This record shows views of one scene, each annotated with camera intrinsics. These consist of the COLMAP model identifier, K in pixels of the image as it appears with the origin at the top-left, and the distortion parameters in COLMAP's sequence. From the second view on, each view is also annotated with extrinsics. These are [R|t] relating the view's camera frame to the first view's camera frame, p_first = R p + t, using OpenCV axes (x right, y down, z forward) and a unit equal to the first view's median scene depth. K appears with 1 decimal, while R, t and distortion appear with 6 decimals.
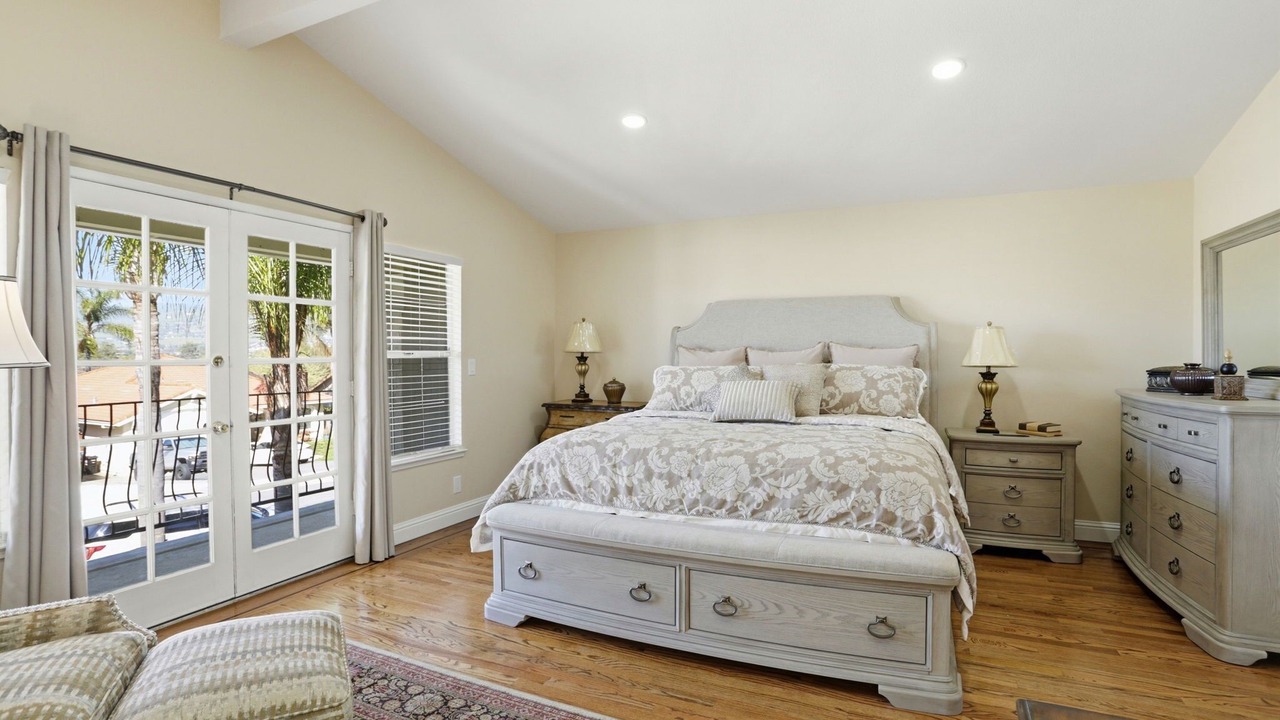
lens RADIAL K [[616.4, 0, 640.0], [0, 616.4, 360.0], [0, 0, 1]] dist [-0.062384, 0.000994]
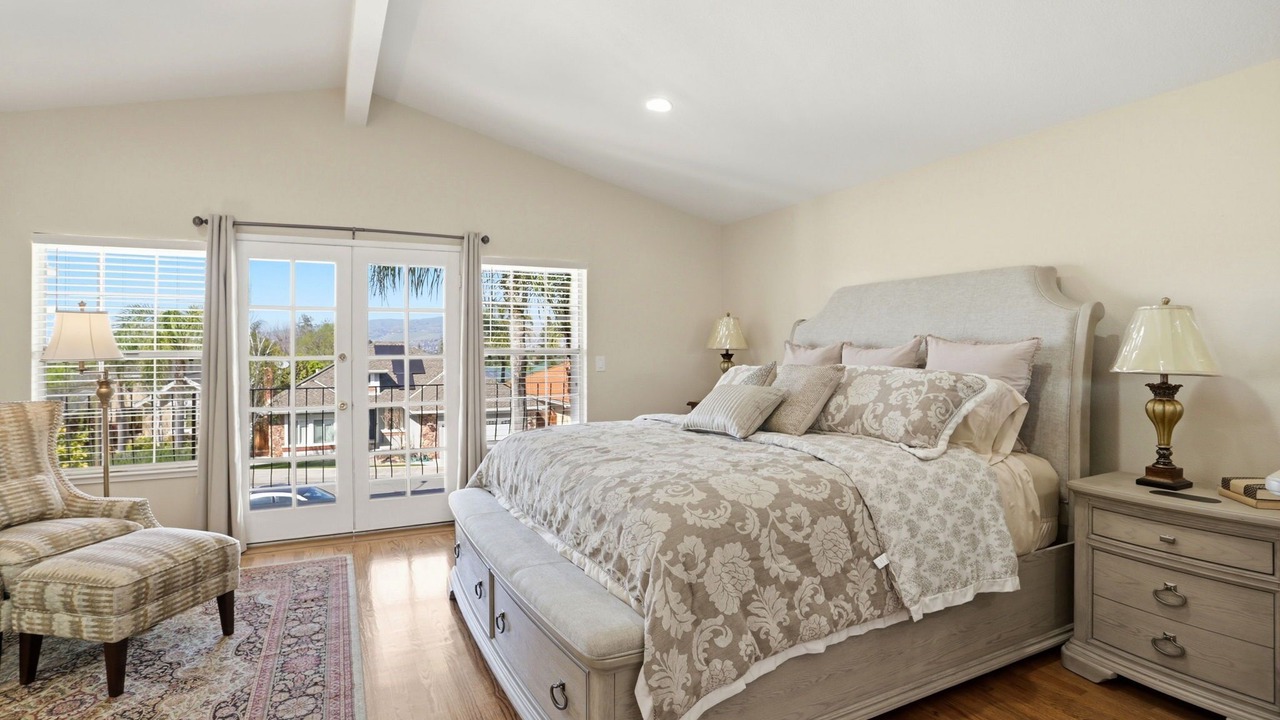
lens RADIAL K [[626.6, 0, 634.6], [0, 626.6, 354.2], [0, 0, 1]] dist [-0.067586, 0.022028]
pose [[0.790073, 0.003346, -0.613004, 0.723648], [-0.005948, 0.999980, -0.002207, -0.005805], [0.612985, 0.005390, 0.790077, 0.303523]]
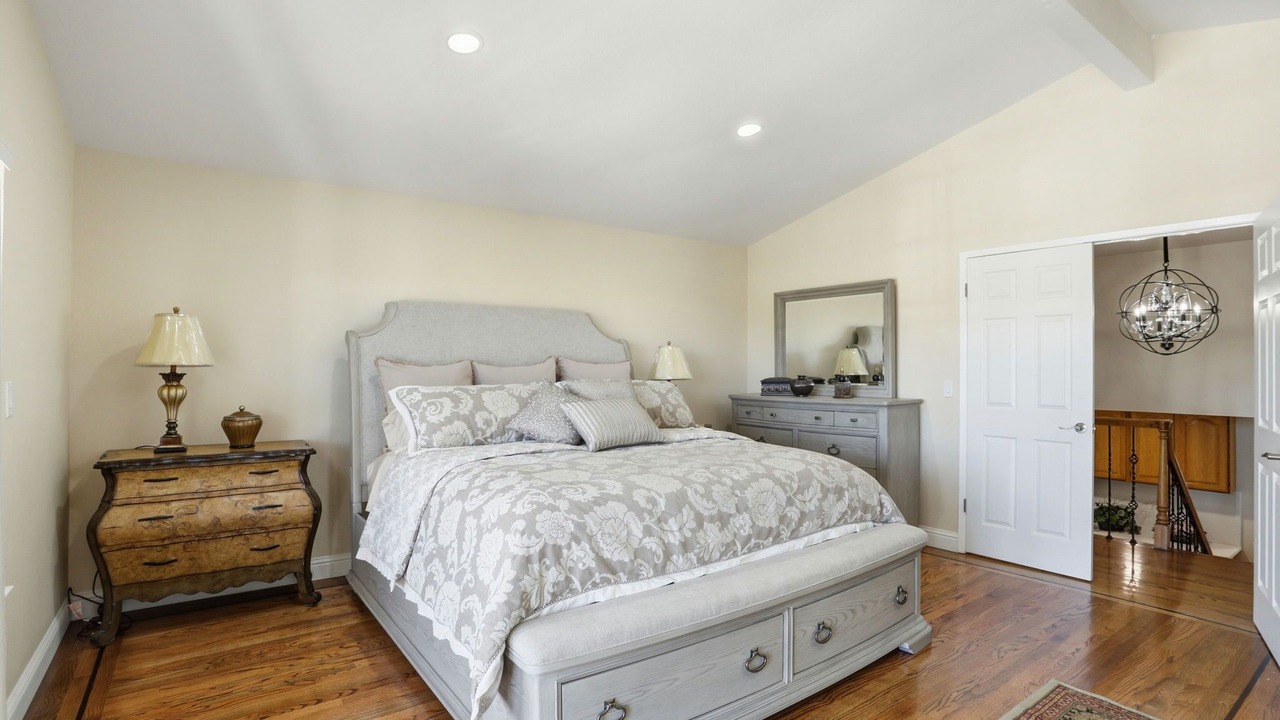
lens RADIAL K [[626.6, 0, 634.6], [0, 626.6, 354.2], [0, 0, 1]] dist [-0.067586, 0.022028]
pose [[0.489728, 0.018446, 0.871680, -0.707762], [0.006046, 0.999680, -0.024552, -0.012675], [-0.871854, 0.017294, 0.489460, 0.633441]]
